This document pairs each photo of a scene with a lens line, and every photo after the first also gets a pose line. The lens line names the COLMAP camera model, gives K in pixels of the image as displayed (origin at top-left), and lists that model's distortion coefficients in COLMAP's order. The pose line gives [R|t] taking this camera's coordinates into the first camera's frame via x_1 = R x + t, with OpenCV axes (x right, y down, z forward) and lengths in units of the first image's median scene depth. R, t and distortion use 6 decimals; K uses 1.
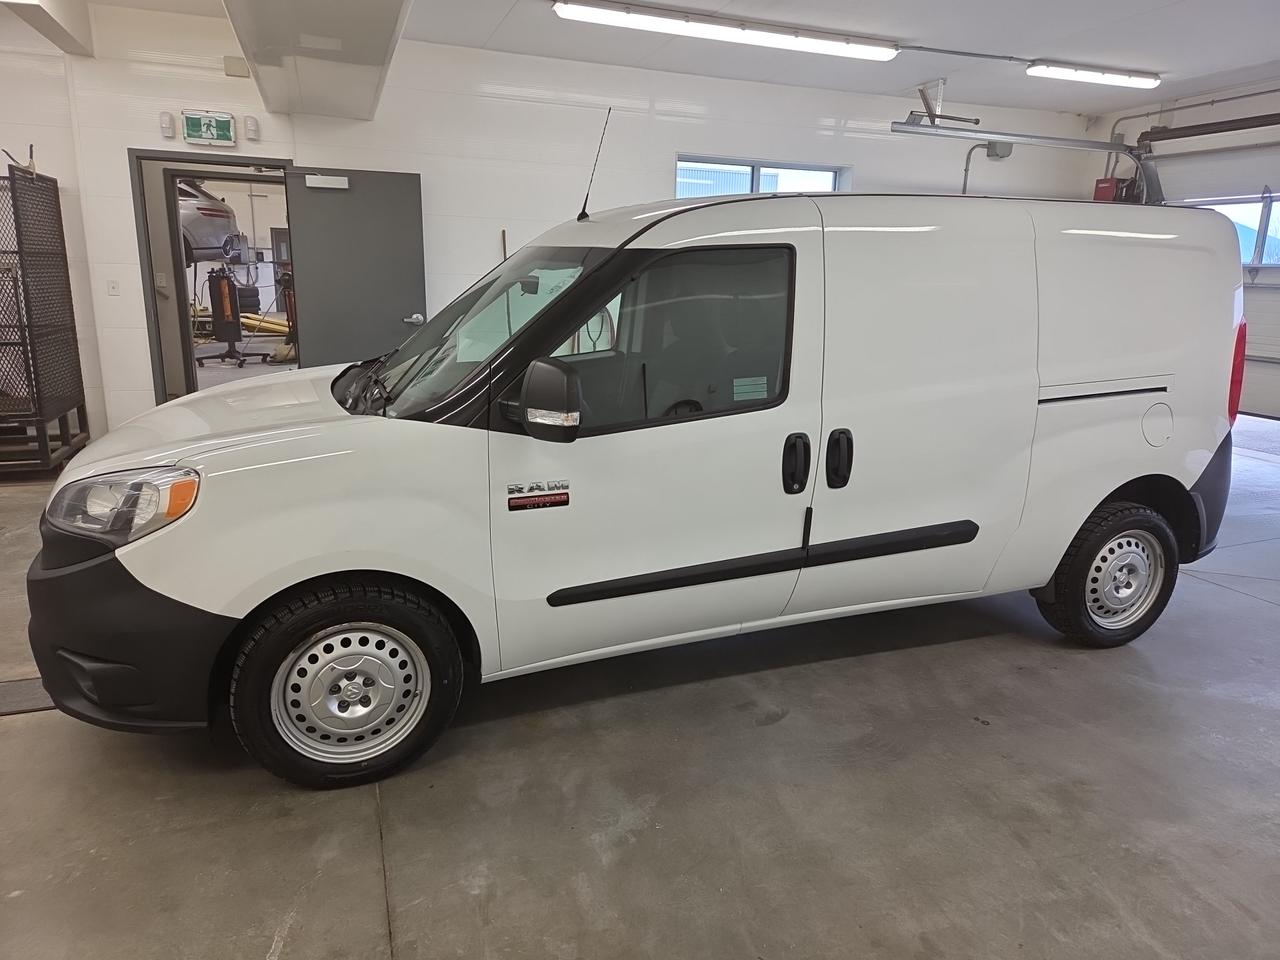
lens RADIAL K [[841.6, 0, 656.0], [0, 841.6, 471.7], [0, 0, 1]] dist [0.030107, -0.000101]
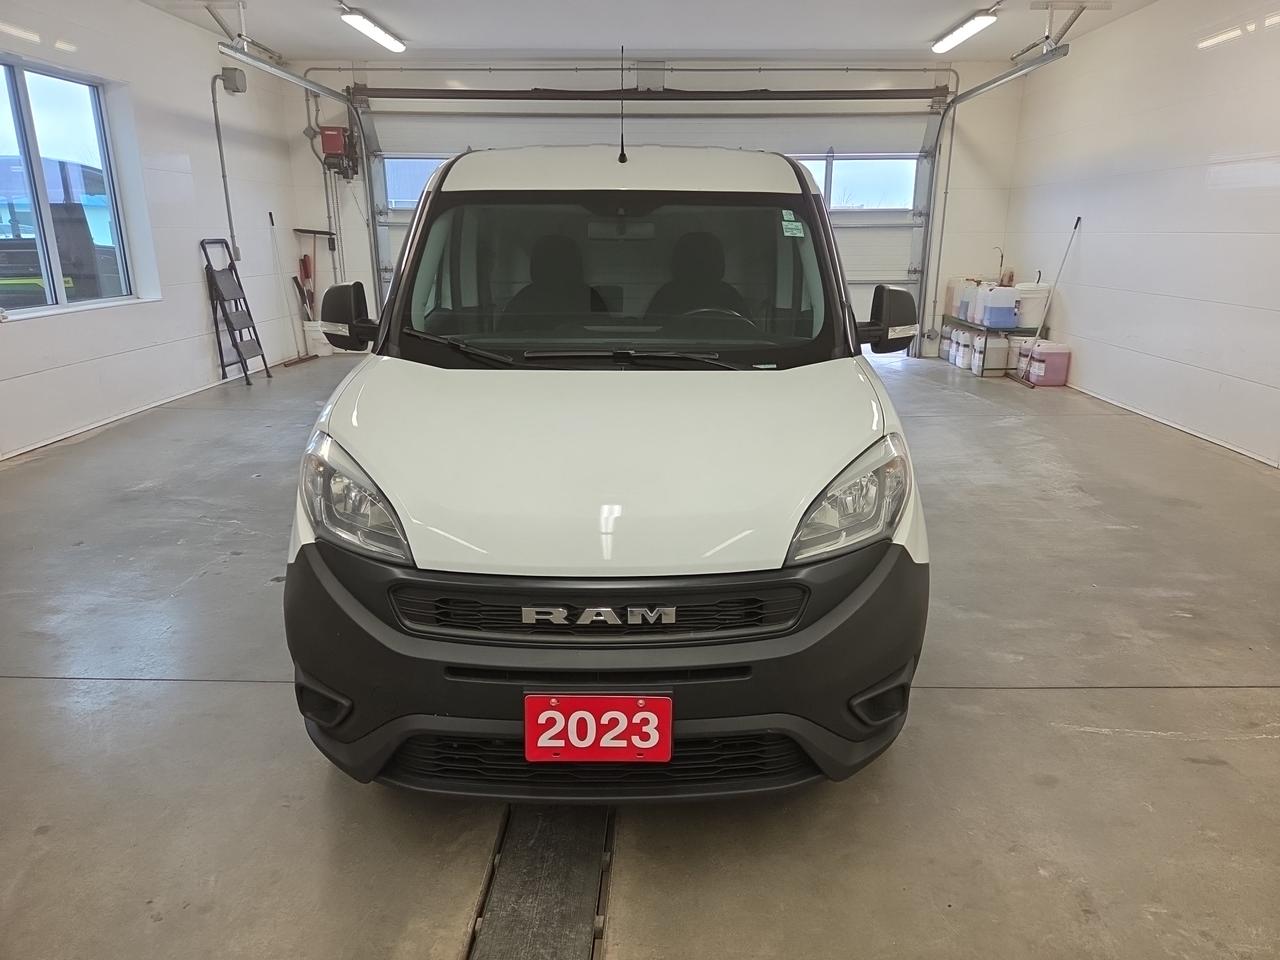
lens RADIAL K [[858.6, 0, 651.9], [0, 858.6, 476.9], [0, 0, 1]] dist [0.028496, -0.001706]
pose [[0.366452, -0.281753, 0.886751, -0.584928], [0.225947, 0.951468, 0.208942, -0.083279], [-0.902585, 0.123792, 0.412329, 0.331441]]
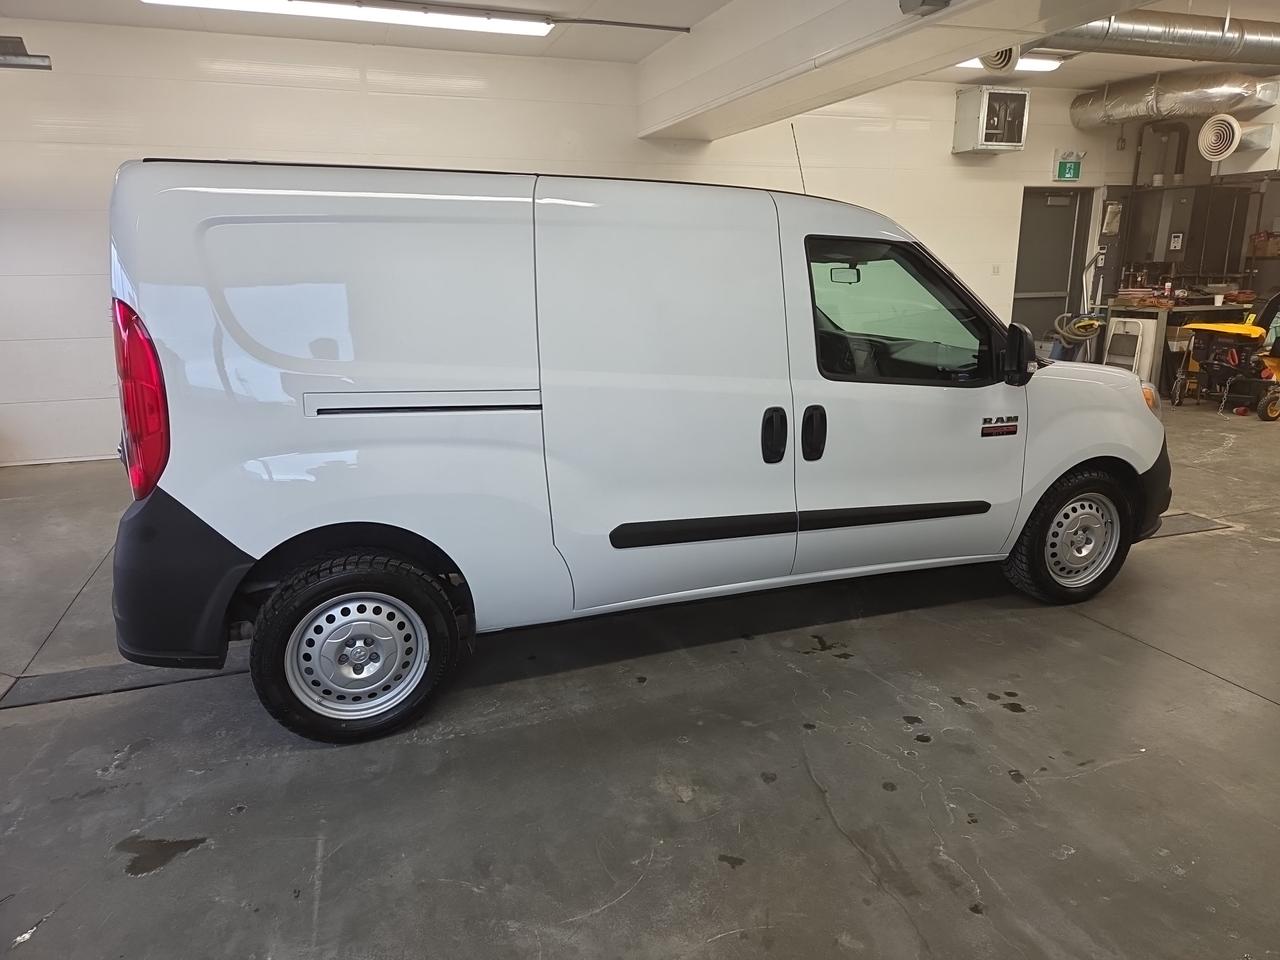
lens RADIAL K [[858.6, 0, 651.9], [0, 858.6, 476.9], [0, 0, 1]] dist [0.028496, -0.001706]
pose [[-0.999772, -0.020753, 0.004927, 0.068807], [-0.015949, 0.880735, 0.473341, -0.304354], [-0.014162, 0.473155, -0.880865, 1.235870]]
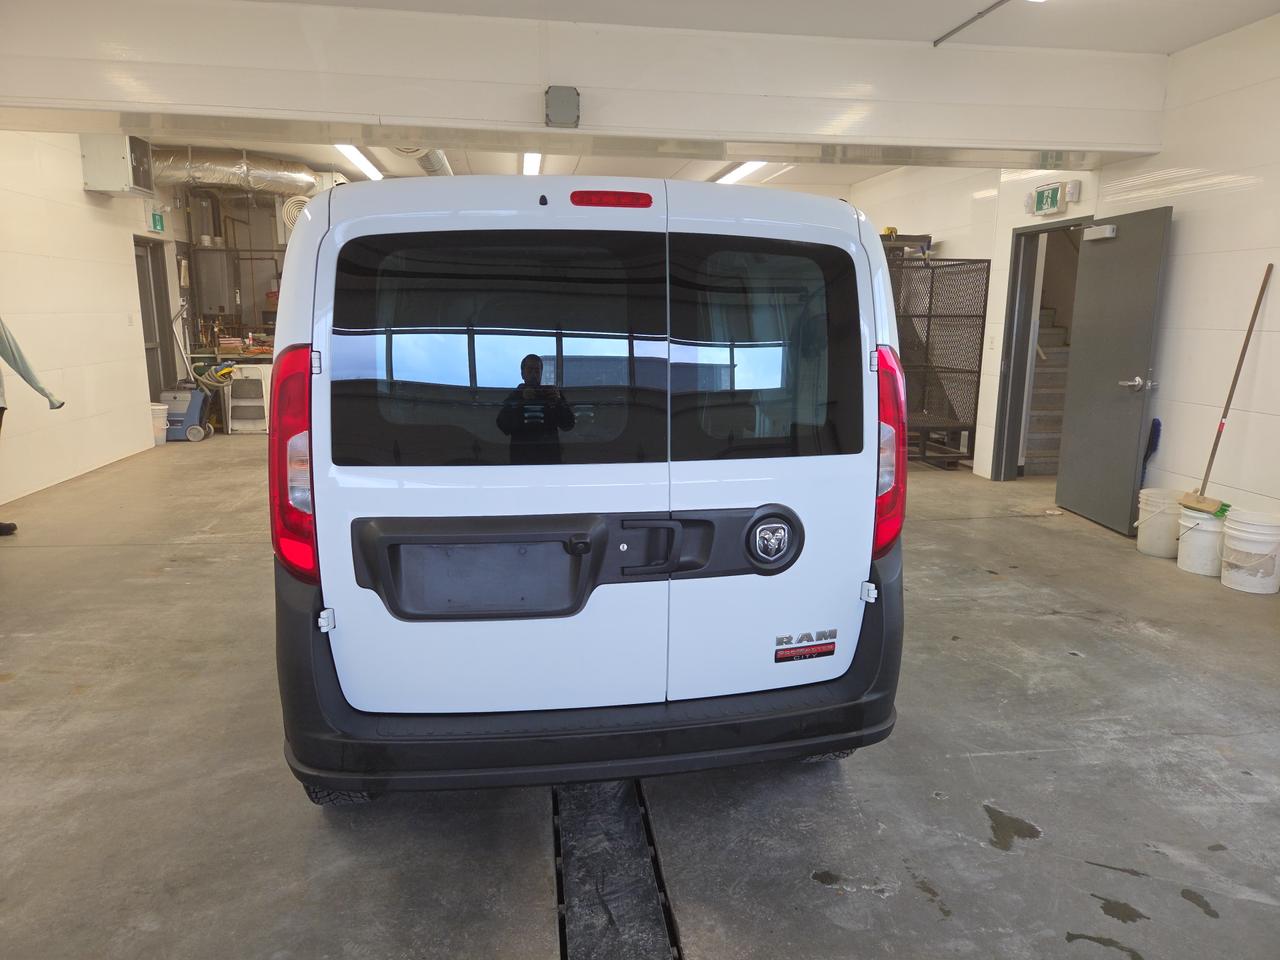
lens RADIAL K [[858.6, 0, 651.9], [0, 858.6, 476.9], [0, 0, 1]] dist [0.028496, -0.001706]
pose [[-0.202634, 0.158563, -0.966332, 0.729764], [-0.245883, 0.946951, 0.206943, -0.176371], [0.947882, 0.279538, -0.152896, 0.814453]]
